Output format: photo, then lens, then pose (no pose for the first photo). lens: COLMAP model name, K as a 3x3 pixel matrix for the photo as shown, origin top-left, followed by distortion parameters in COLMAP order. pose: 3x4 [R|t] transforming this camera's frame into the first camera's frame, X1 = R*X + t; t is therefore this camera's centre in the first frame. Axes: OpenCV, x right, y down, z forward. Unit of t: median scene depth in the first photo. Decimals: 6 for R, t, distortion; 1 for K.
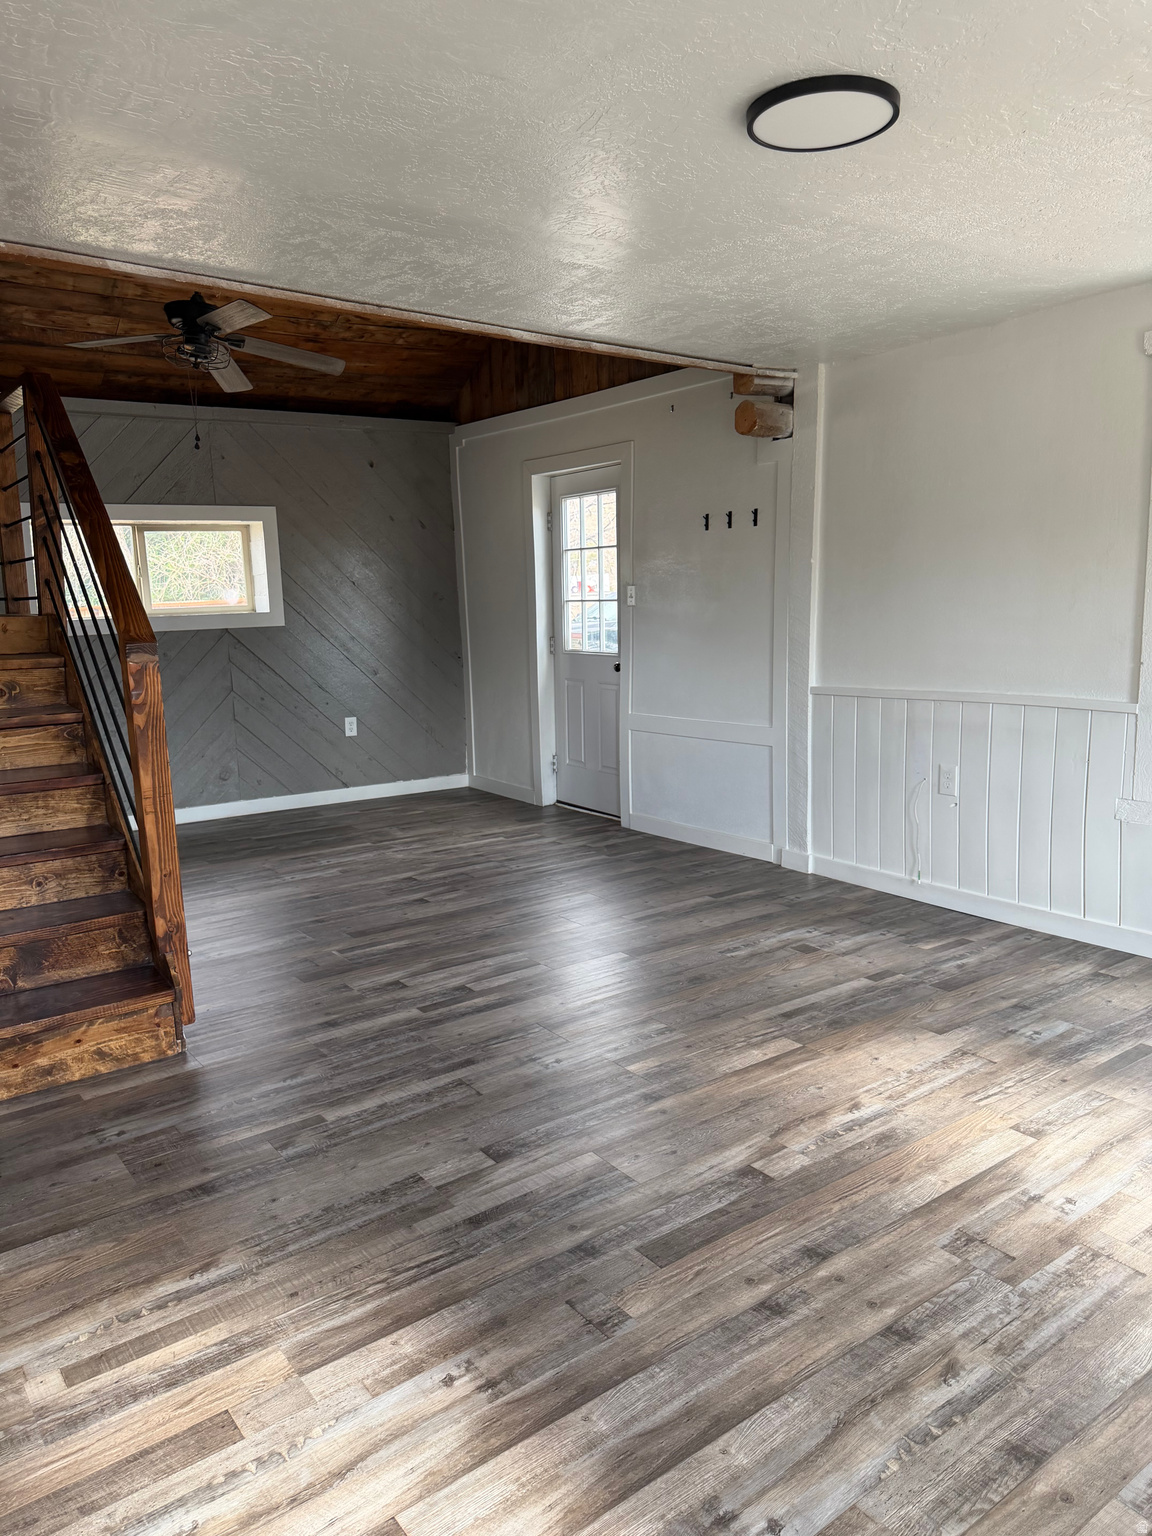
lens RADIAL K [[1087.0, 0, 576.0], [0, 1087.0, 768.0], [0, 0, 1]] dist [-0.001870, -0.029389]
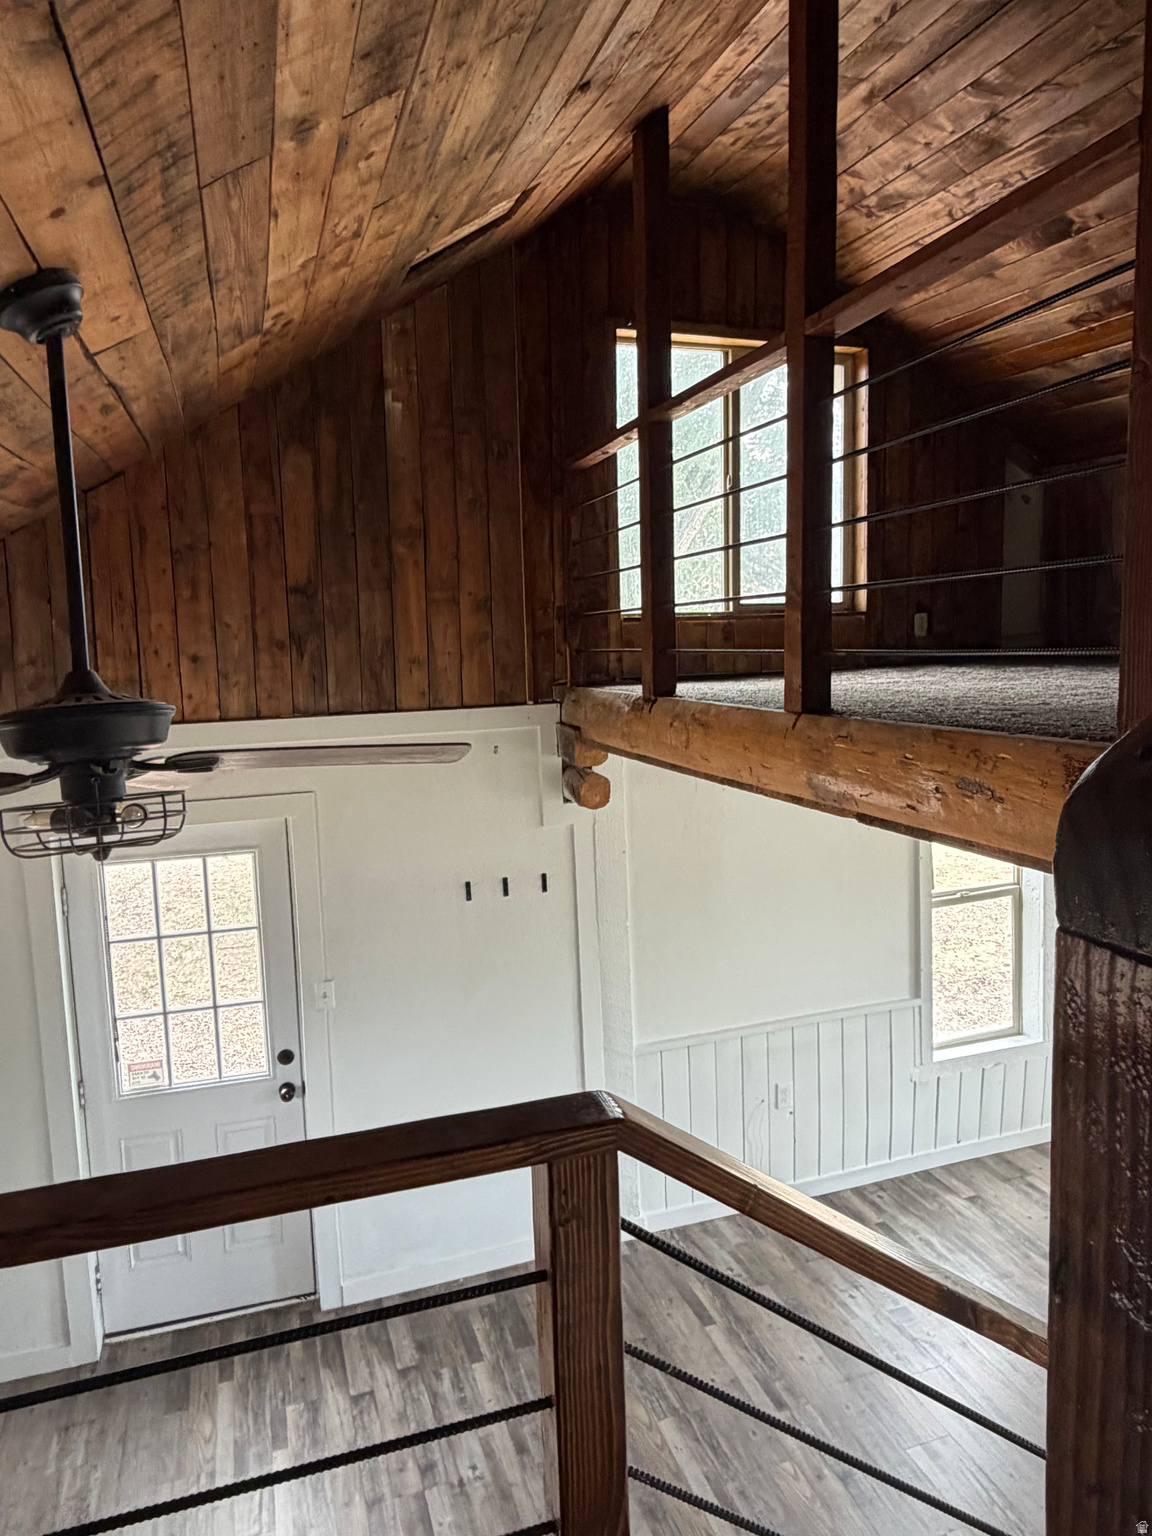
lens RADIAL K [[1006.2, 0, 580.5], [0, 1006.2, 773.2], [0, 0, 1]] dist [-0.003711, 0.001756]
pose [[0.292429, -0.115036, 0.949343, -0.817549], [0.164538, 0.983986, 0.068550, -0.513638], [-0.942026, 0.136157, 0.306674, 0.992336]]
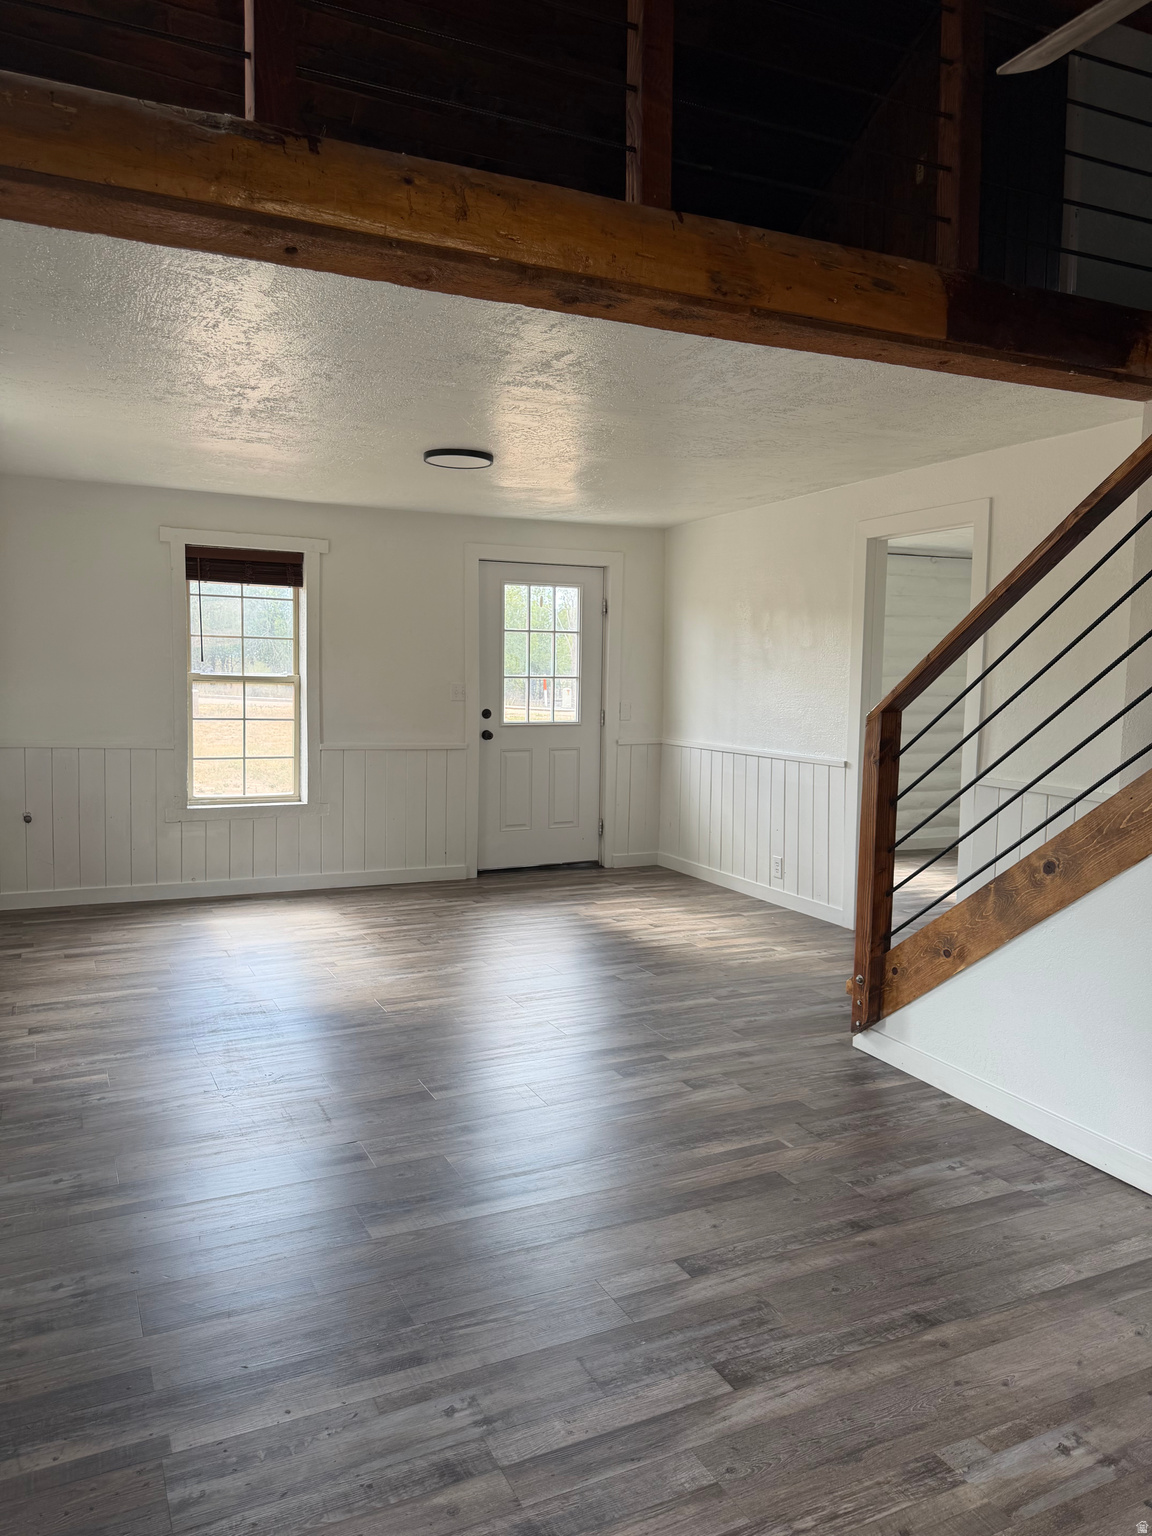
lens RADIAL K [[1095.7, 0, 557.7], [0, 1095.7, 769.8], [0, 0, 1]] dist [0.088919, -0.132229]
pose [[-0.981642, -0.012042, 0.190355, -0.227077], [0.033883, 0.971122, 0.236166, -0.298436], [-0.187701, 0.238280, -0.952885, 1.868643]]
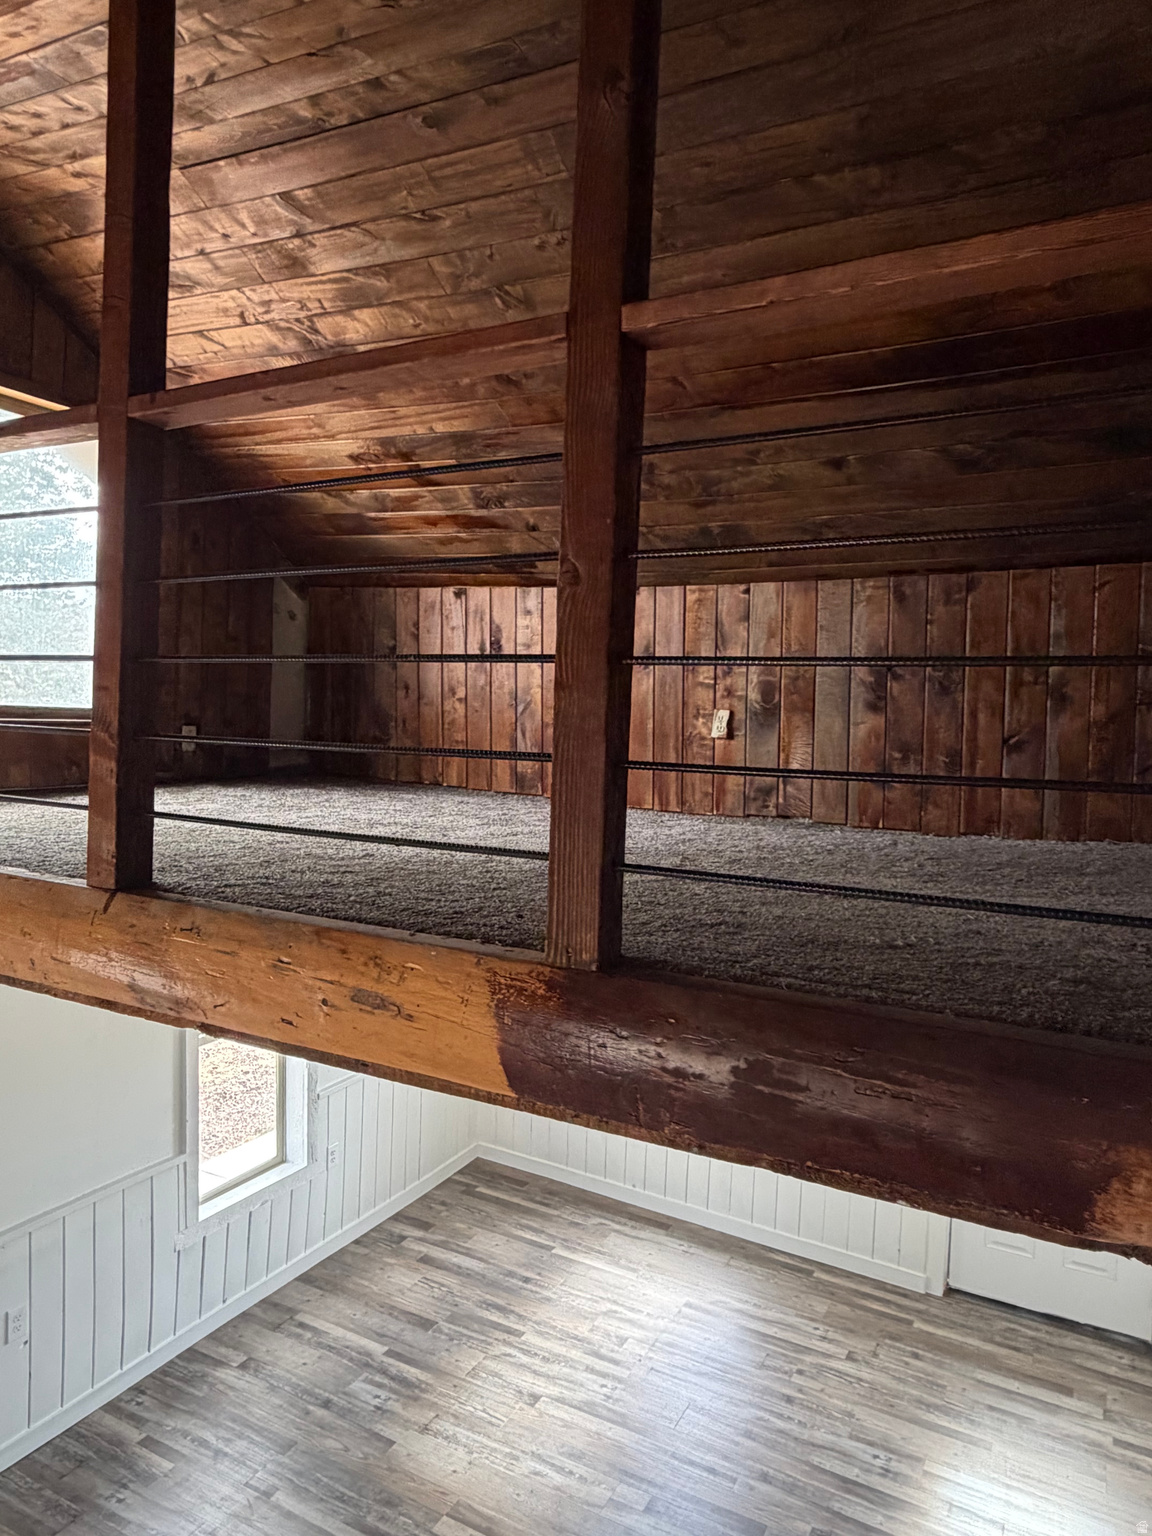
lens RADIAL K [[1006.2, 0, 580.5], [0, 1006.2, 773.2], [0, 0, 1]] dist [-0.003711, 0.001756]
pose [[-0.444732, -0.045752, 0.894494, -0.704792], [0.102487, 0.989535, 0.101568, -0.567974], [-0.889781, 0.136844, -0.435389, 1.054682]]
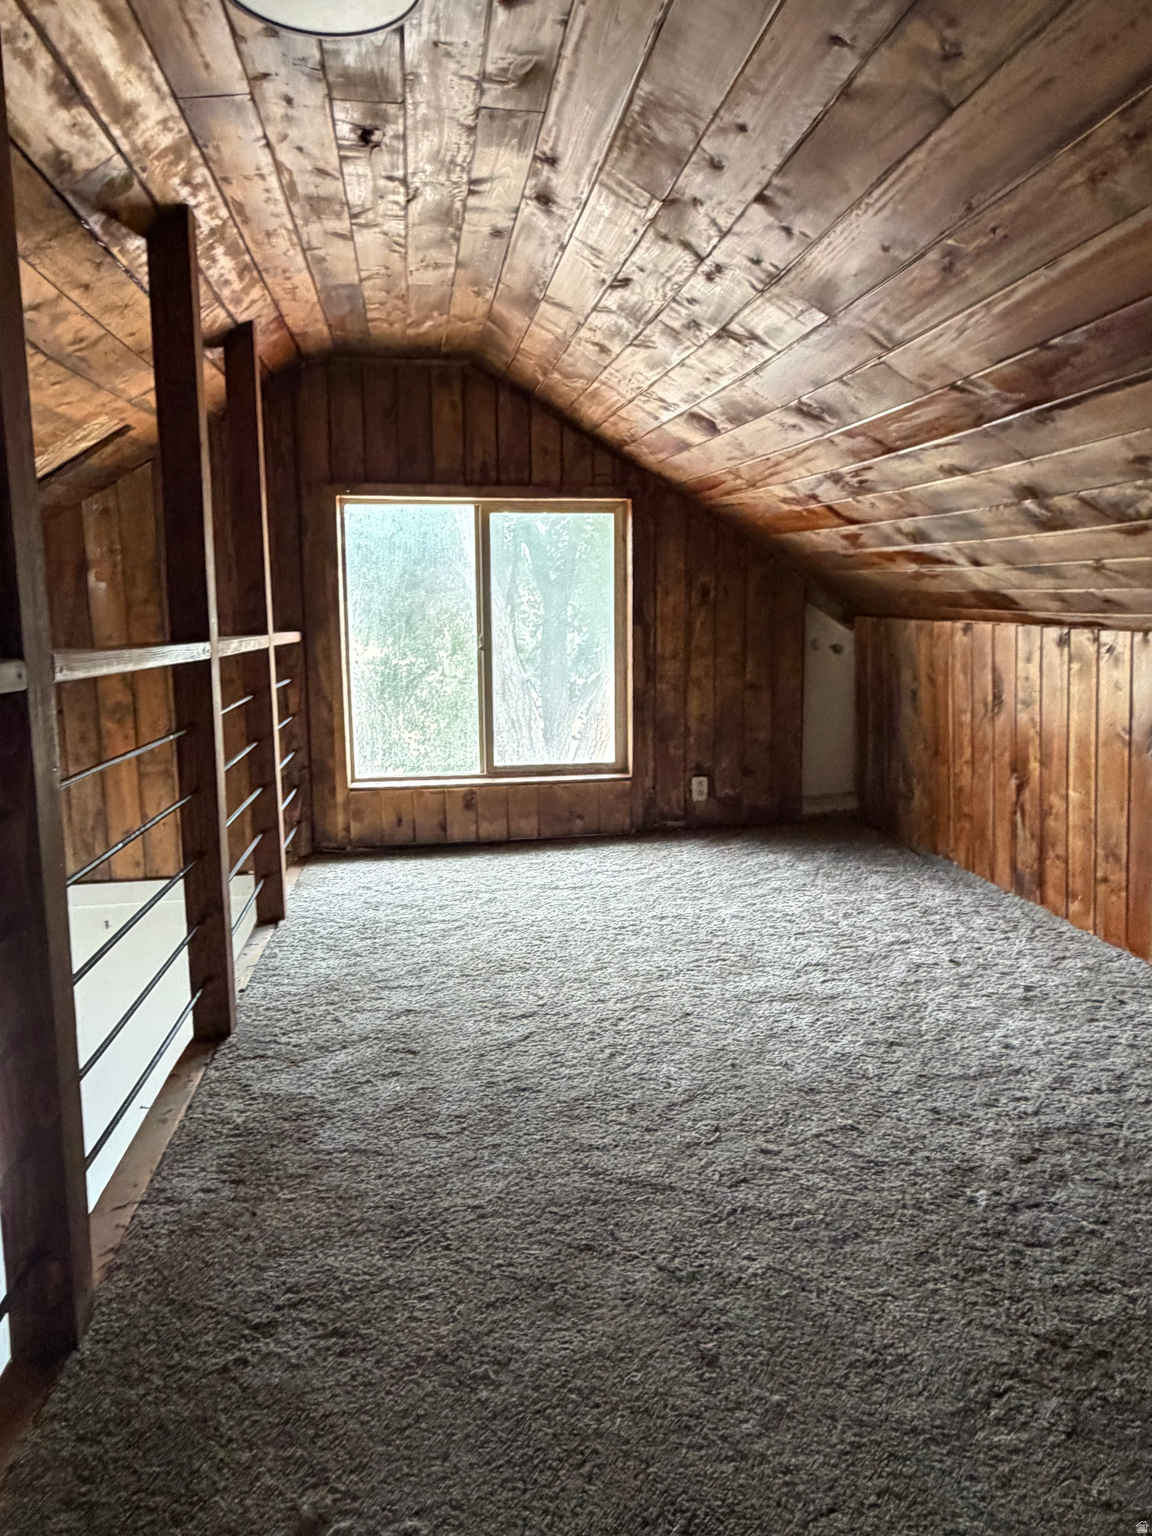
lens RADIAL K [[1006.2, 0, 580.5], [0, 1006.2, 773.2], [0, 0, 1]] dist [-0.003711, 0.001756]
pose [[0.454303, -0.126014, 0.881890, -0.578632], [0.137266, 0.988024, 0.070468, -0.650588], [-0.880209, 0.089040, 0.466160, 0.557213]]
